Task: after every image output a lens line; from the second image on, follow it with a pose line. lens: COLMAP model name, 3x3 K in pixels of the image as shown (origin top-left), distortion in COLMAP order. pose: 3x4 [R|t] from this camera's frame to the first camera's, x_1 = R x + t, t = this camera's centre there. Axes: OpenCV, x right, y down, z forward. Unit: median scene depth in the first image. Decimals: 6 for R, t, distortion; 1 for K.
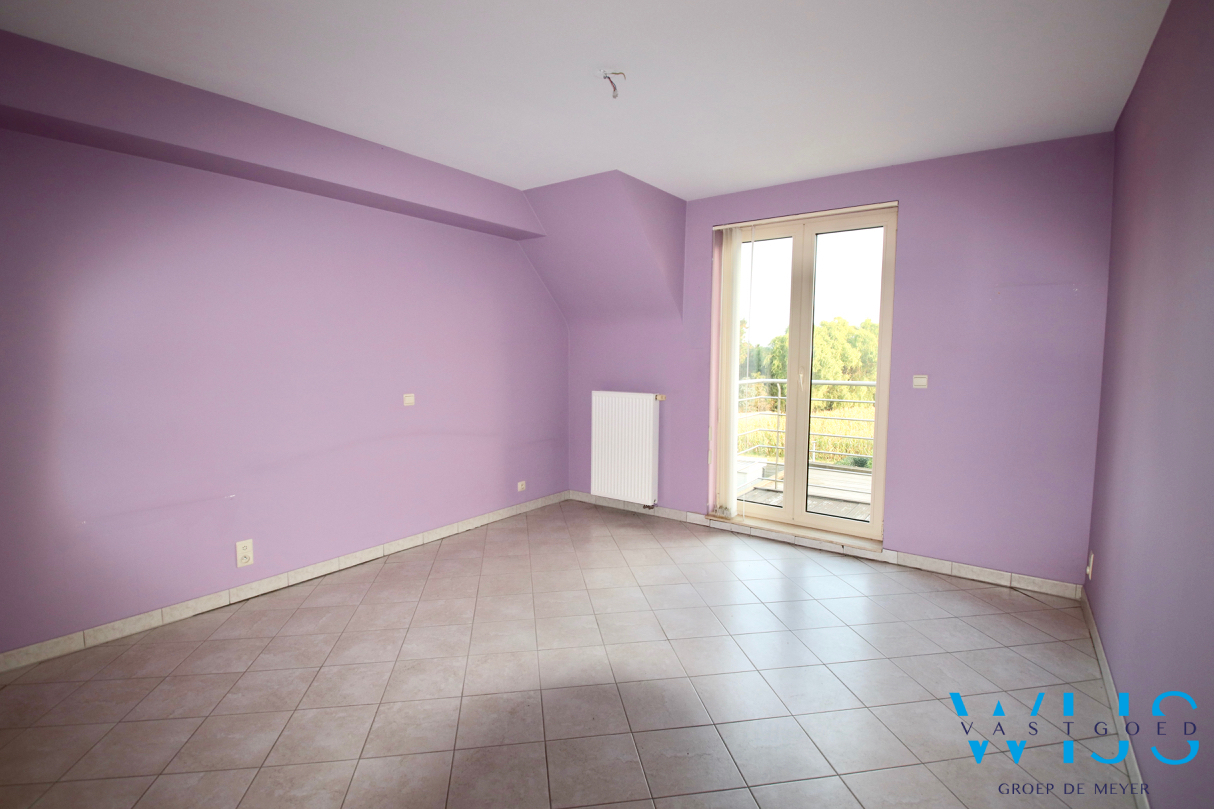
lens RADIAL K [[566.2, 0, 603.4], [0, 566.2, 393.9], [0, 0, 1]] dist [-0.002071, -0.000389]
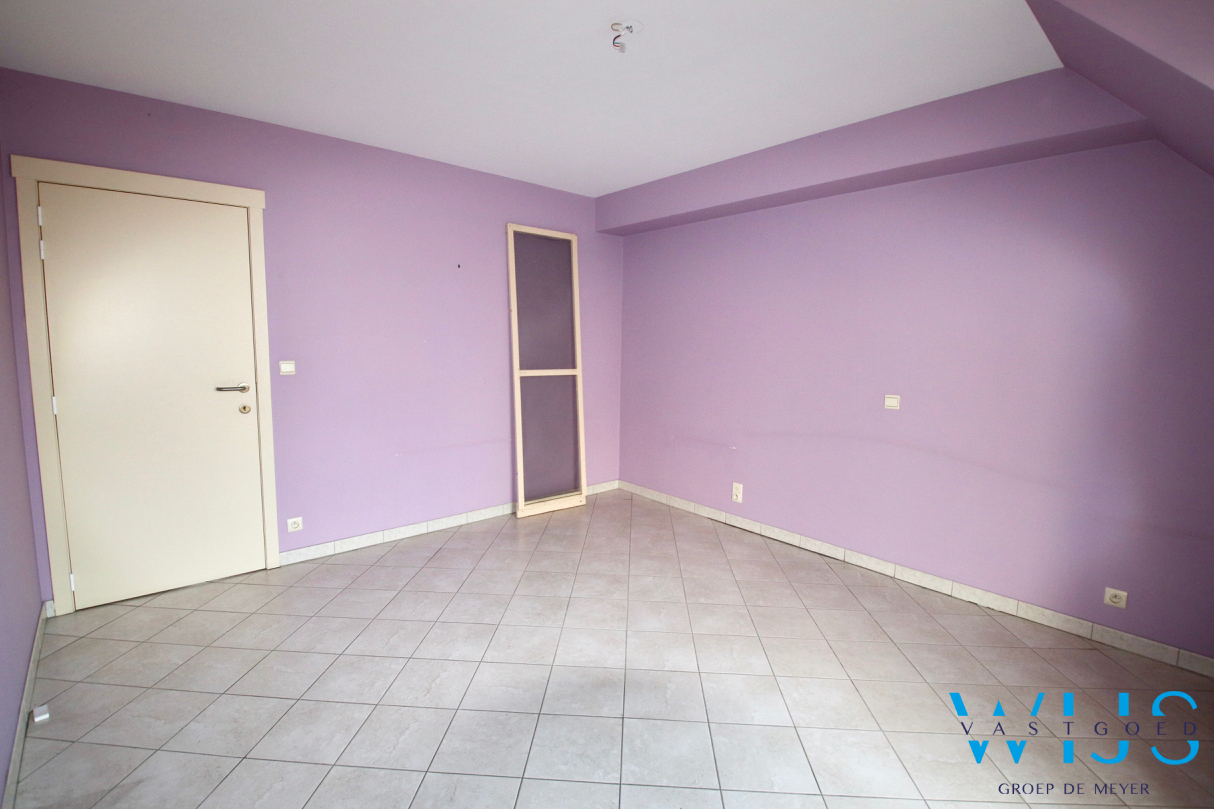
lens RADIAL K [[570.6, 0, 604.5], [0, 570.6, 375.5], [0, 0, 1]] dist [-0.000108, -0.000166]
pose [[-0.215856, 0.056692, -0.974778, 0.669897], [-0.091004, 0.992800, 0.077892, -0.062223], [0.972175, 0.105522, -0.209142, 0.869331]]
